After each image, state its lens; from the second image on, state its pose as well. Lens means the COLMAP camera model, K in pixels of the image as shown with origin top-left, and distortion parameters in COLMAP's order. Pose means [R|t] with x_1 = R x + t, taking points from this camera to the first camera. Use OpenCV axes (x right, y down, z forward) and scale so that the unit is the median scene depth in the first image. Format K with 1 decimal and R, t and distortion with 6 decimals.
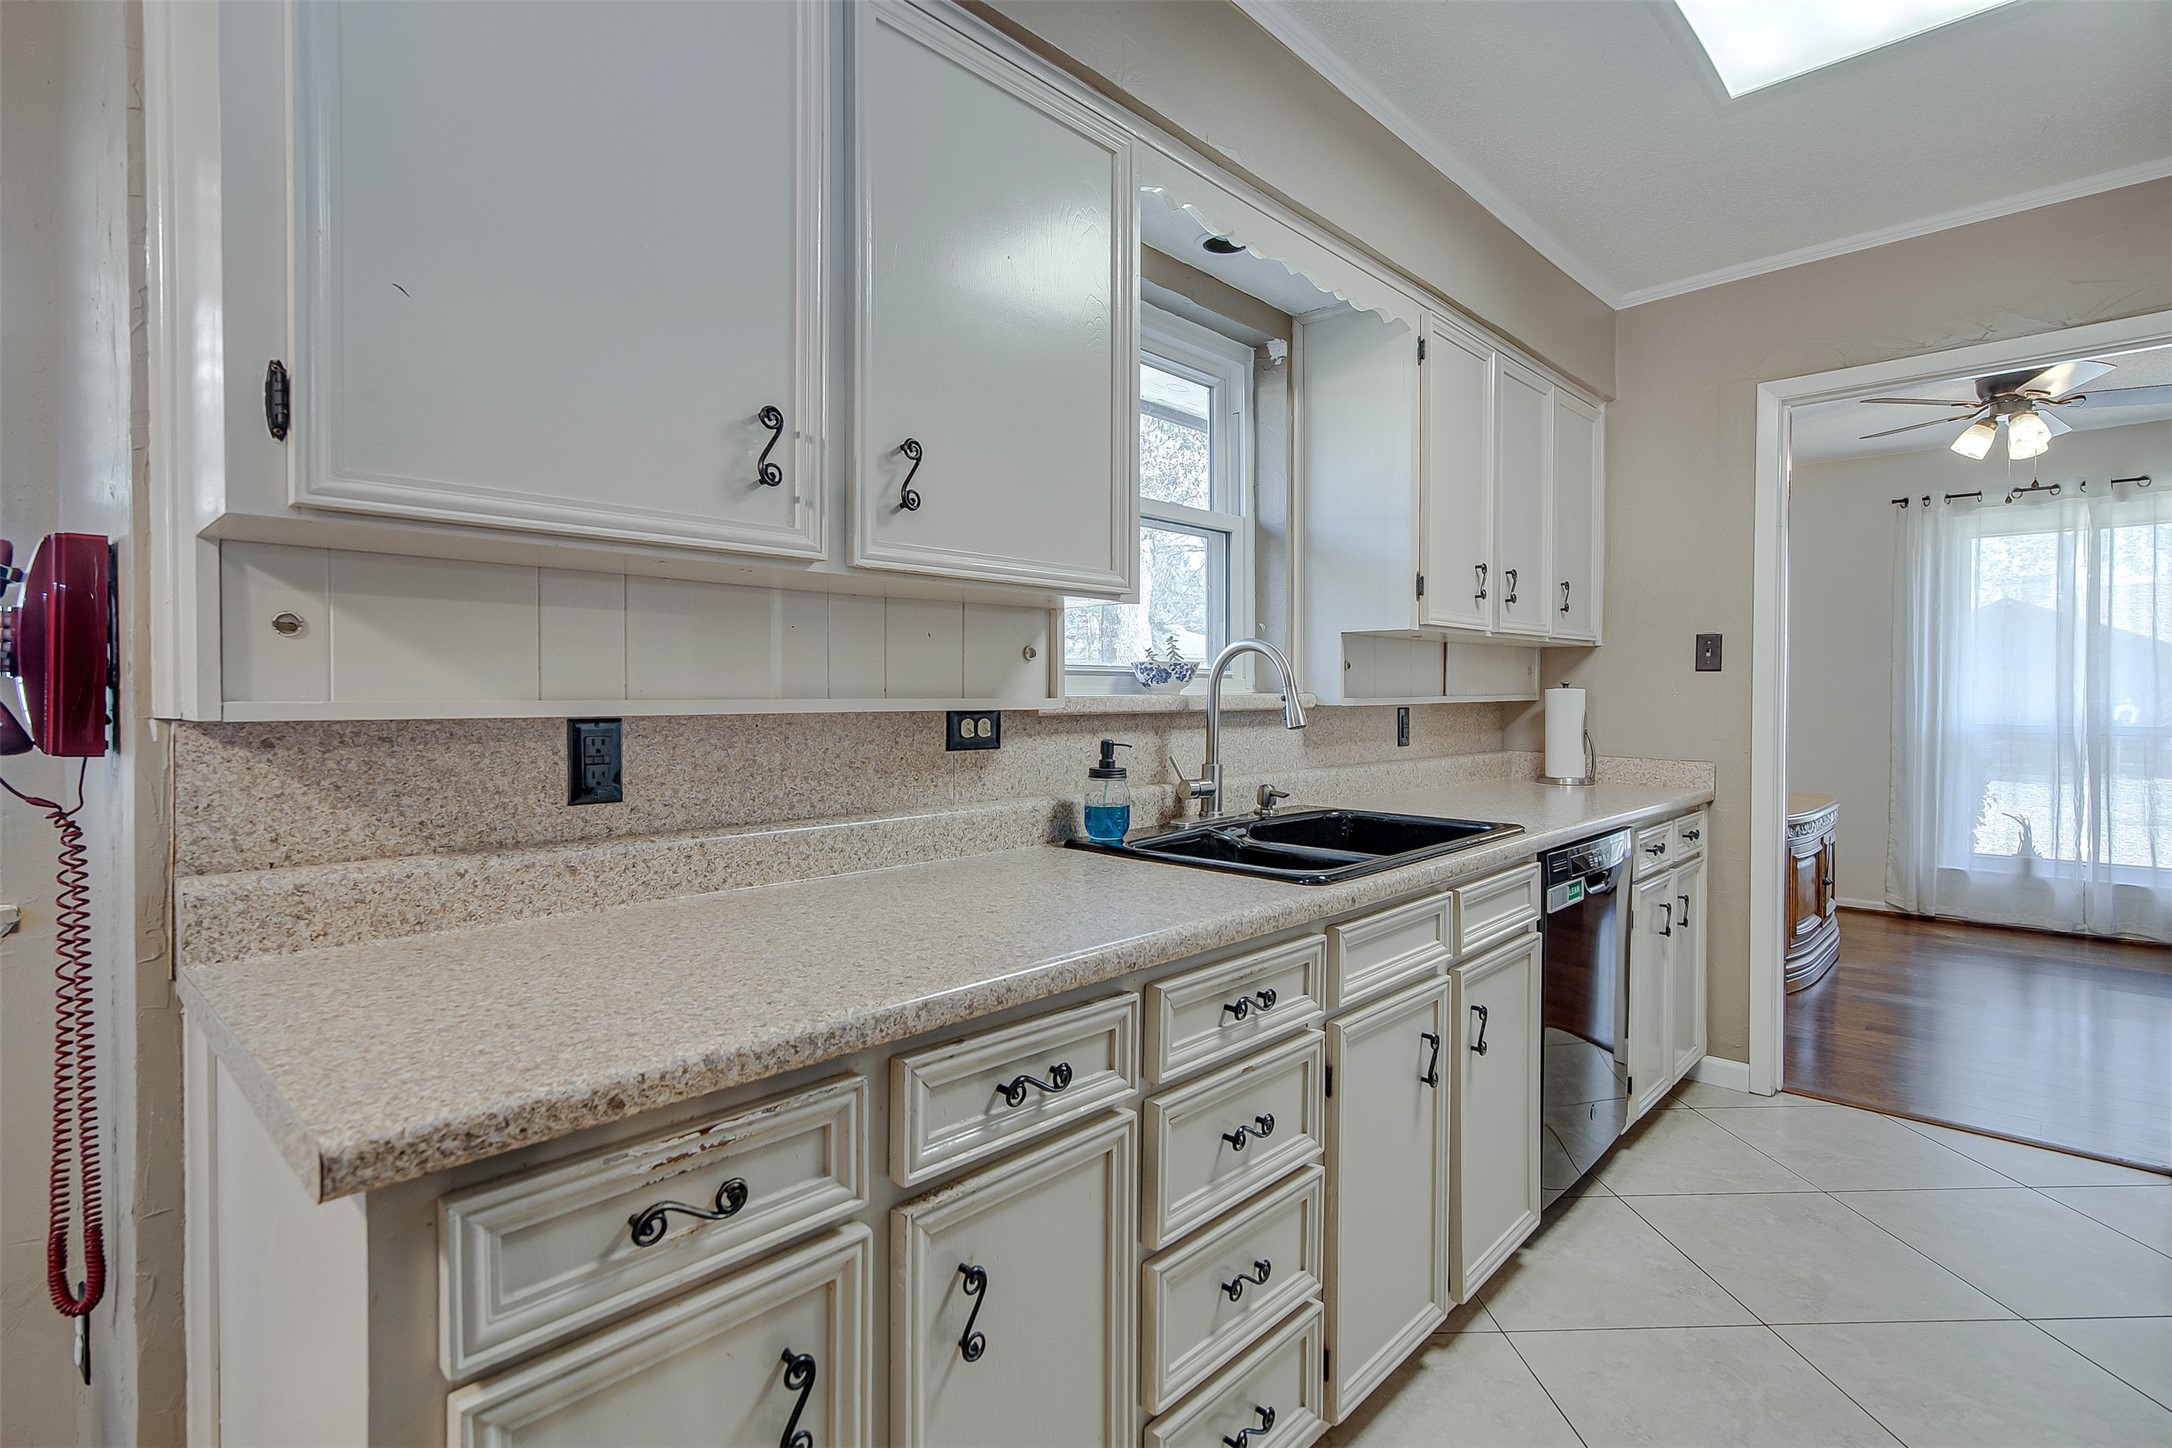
lens RADIAL K [[1024.0, 0, 1088.2], [0, 1024.0, 727.9], [0, 0, 1]] dist [0.004104, 0.000263]
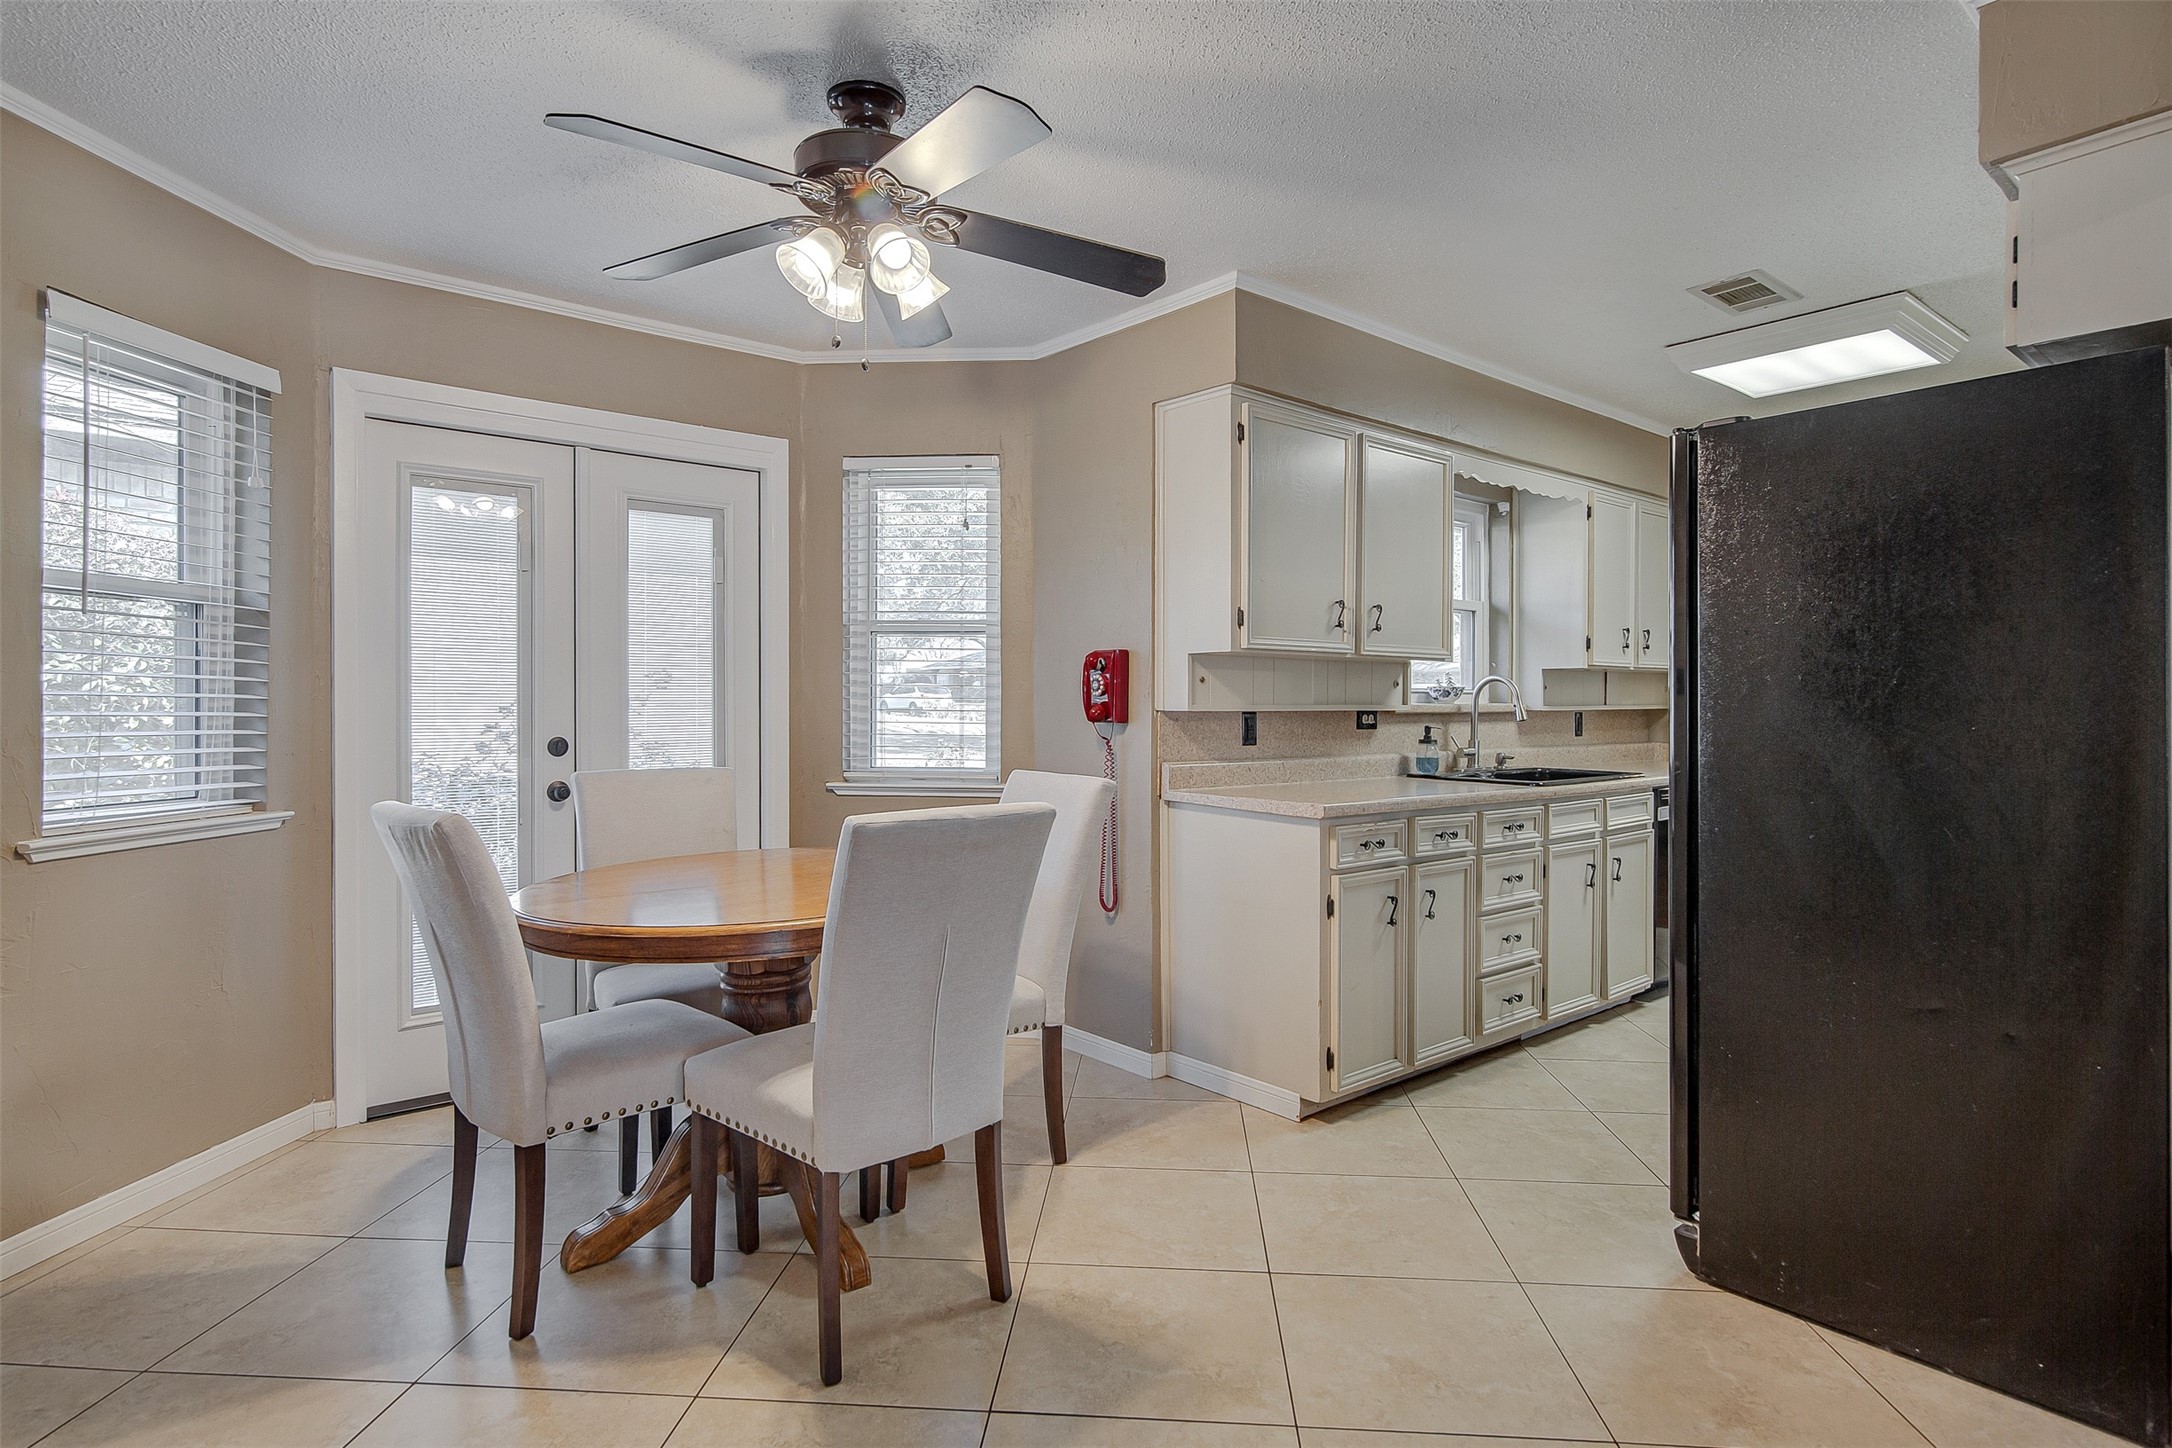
lens RADIAL K [[1096.9, 0, 1085.3], [0, 1096.9, 723.9], [0, 0, 1]] dist [-0.004342, -0.000113]
pose [[0.992162, 0.006384, -0.124793, -0.404994], [-0.008181, 0.999870, -0.013888, 0.046222], [0.124688, 0.014800, 0.992086, -1.320886]]
